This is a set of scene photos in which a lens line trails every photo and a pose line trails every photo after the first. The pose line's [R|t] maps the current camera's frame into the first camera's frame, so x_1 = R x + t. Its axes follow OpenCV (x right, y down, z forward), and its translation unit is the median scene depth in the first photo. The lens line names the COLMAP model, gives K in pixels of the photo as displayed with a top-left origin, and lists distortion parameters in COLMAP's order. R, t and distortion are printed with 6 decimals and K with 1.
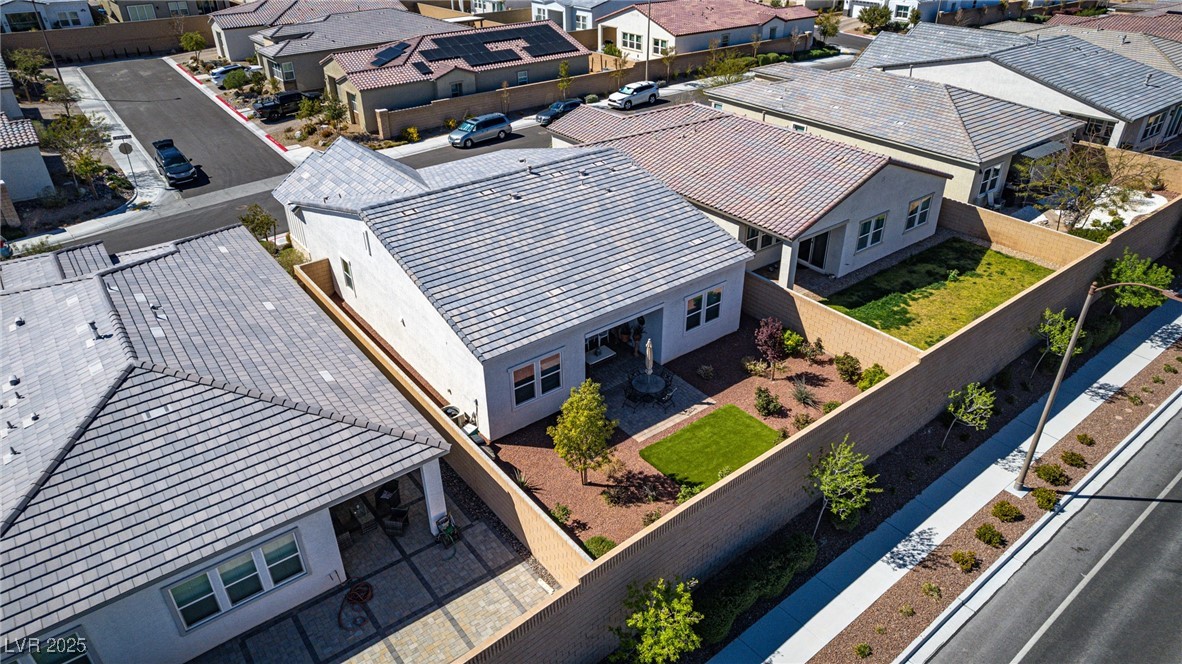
lens RADIAL K [[759.4, 0, 591.0], [0, 759.4, 332.0], [0, 0, 1]] dist [-0.067892, 0.076284]
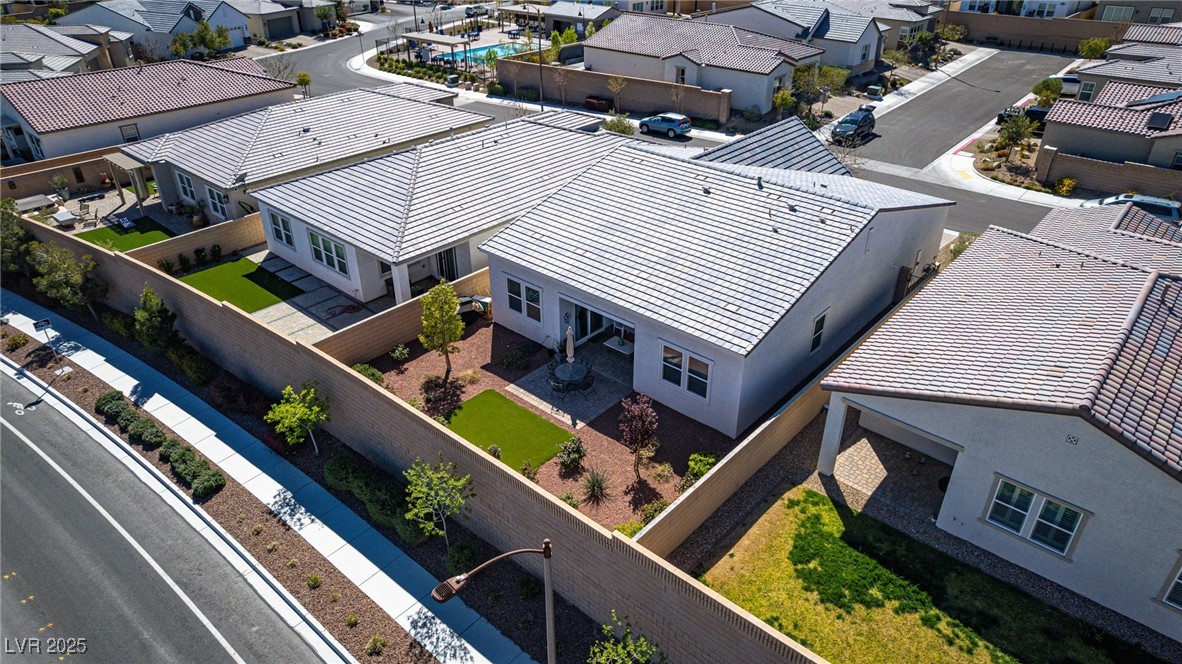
lens RADIAL K [[759.4, 0, 591.0], [0, 759.4, 332.0], [0, 0, 1]] dist [-0.067892, 0.076284]
pose [[0.189247, 0.505036, -0.842095, 0.827587], [-0.503587, 0.786141, 0.358305, -0.319317], [0.842962, 0.356260, 0.403104, 0.543266]]
